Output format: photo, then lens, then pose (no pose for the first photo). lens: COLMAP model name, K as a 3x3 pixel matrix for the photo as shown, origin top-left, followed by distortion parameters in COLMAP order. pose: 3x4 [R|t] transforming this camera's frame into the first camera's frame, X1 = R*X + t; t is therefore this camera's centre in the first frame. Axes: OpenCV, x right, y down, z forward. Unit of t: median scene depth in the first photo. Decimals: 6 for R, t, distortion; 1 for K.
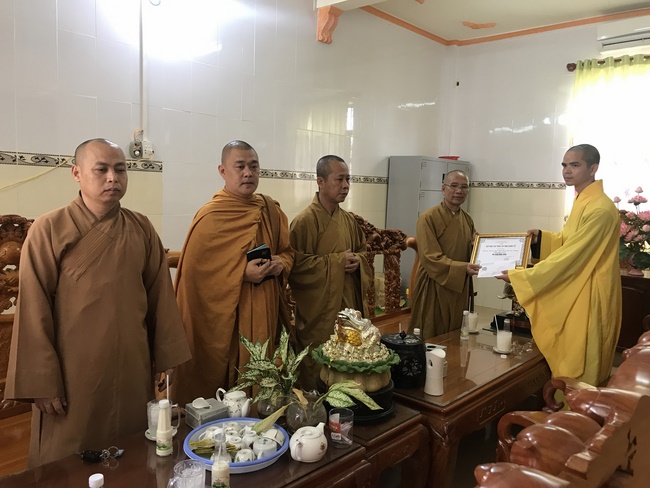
lens RADIAL K [[531.5, 0, 330.7], [0, 531.5, 237.2], [0, 0, 1]] dist [0.042840, -0.059113]
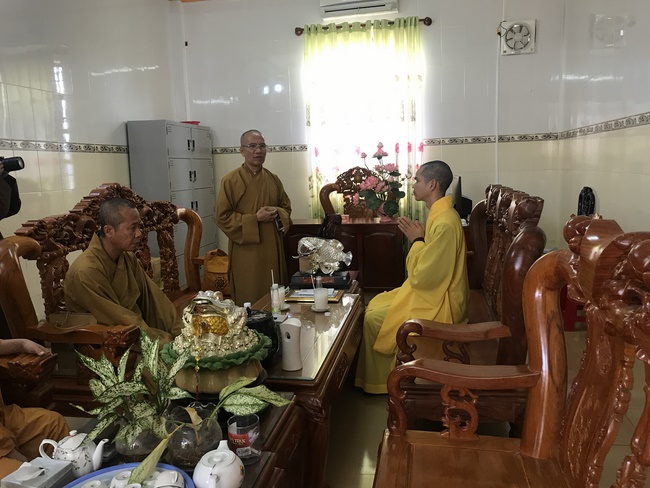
lens RADIAL K [[524.4, 0, 325.0], [0, 524.4, 244.0], [0, 0, 1]] dist [0.034374, -0.057941]
pose [[0.855714, -0.134854, 0.499568, -0.095465], [0.105468, 0.990631, 0.086756, 0.008413], [-0.506587, -0.021550, 0.861919, 0.119219]]
